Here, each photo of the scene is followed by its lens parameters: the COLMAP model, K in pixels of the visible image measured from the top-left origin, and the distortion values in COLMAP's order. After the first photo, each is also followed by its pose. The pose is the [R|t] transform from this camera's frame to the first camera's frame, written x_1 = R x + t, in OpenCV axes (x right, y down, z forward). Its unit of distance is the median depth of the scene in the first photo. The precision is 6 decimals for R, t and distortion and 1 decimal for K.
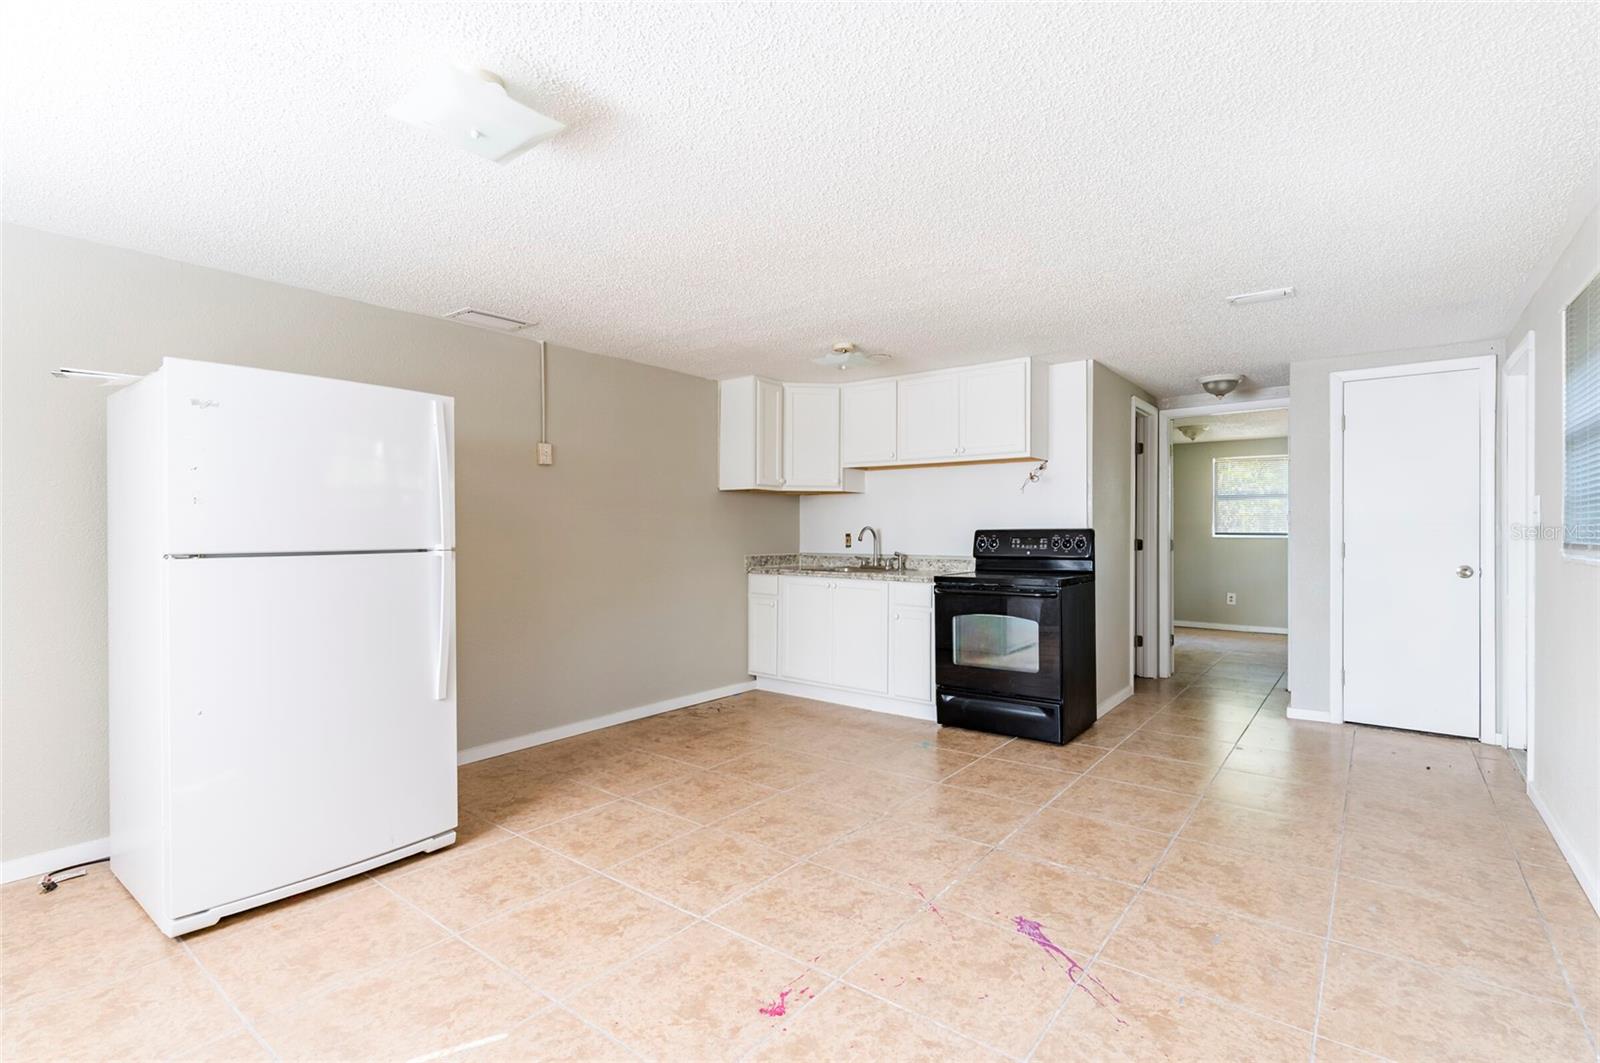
lens RADIAL K [[744.5, 0, 809.7], [0, 744.5, 531.5], [0, 0, 1]] dist [-0.009575, -0.000251]
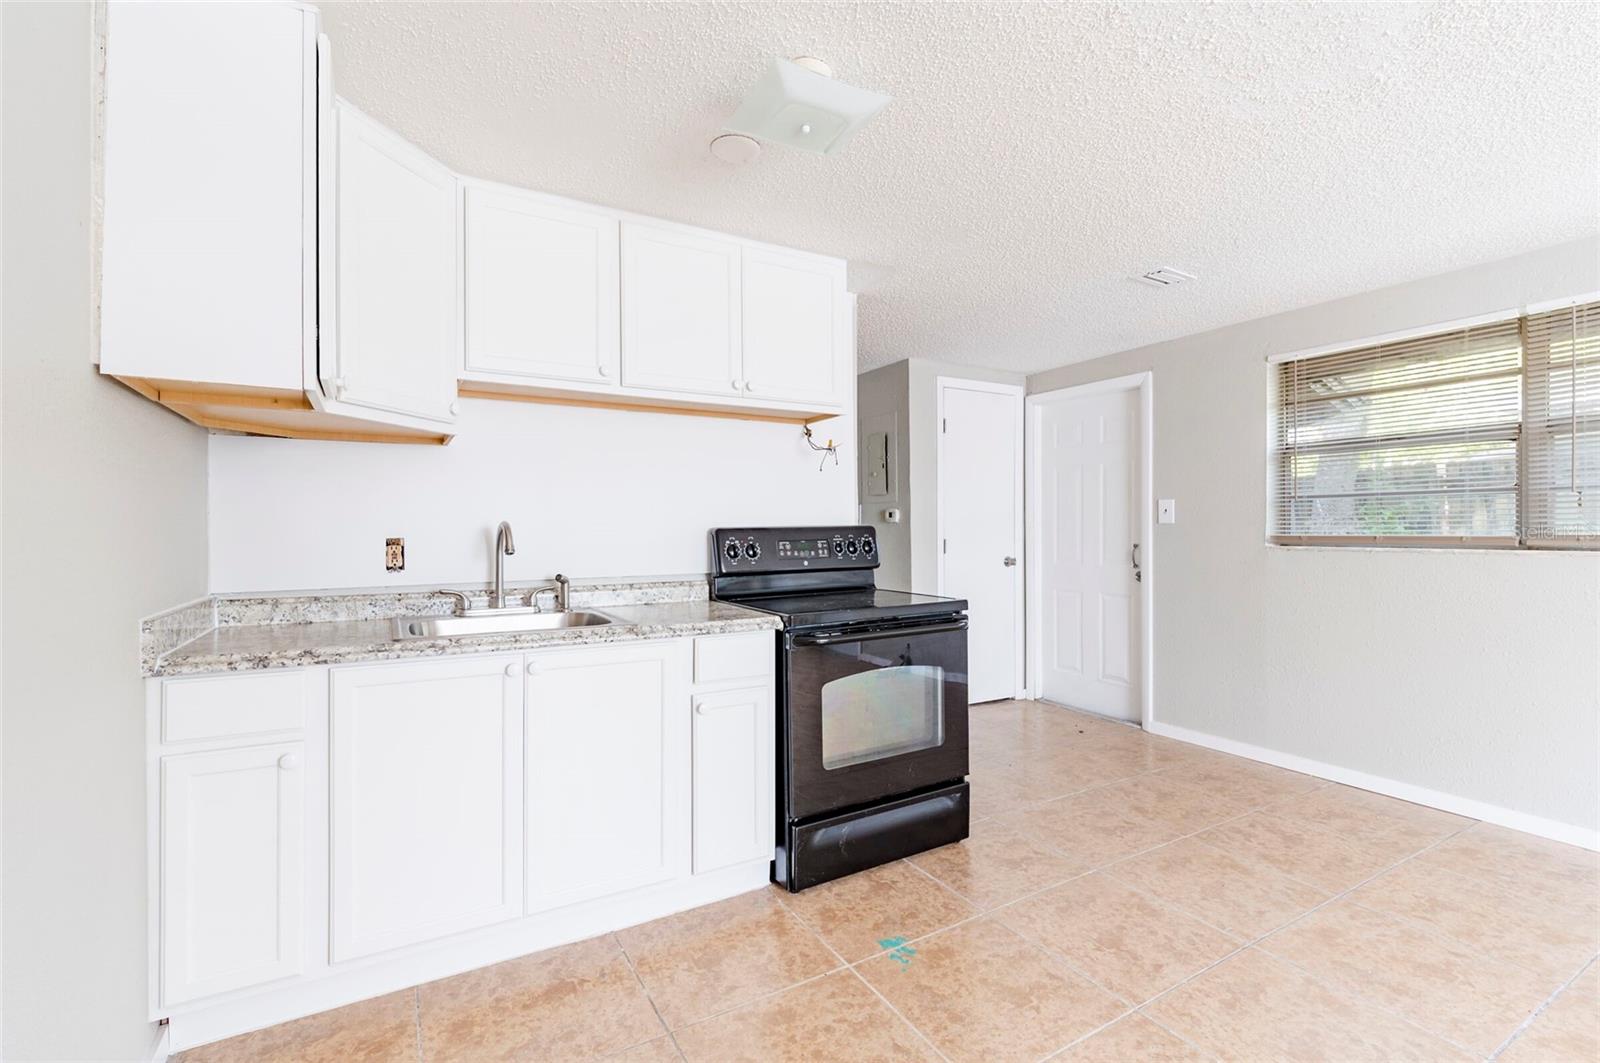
lens RADIAL K [[713.9, 0, 812.5], [0, 713.9, 527.5], [0, 0, 1]] dist [-0.002035, -0.000952]
pose [[0.375916, -0.000434, 0.926653, -0.286640], [0.007050, 0.999972, -0.002392, -0.000843], [-0.926627, 0.007432, 0.375909, 0.771776]]
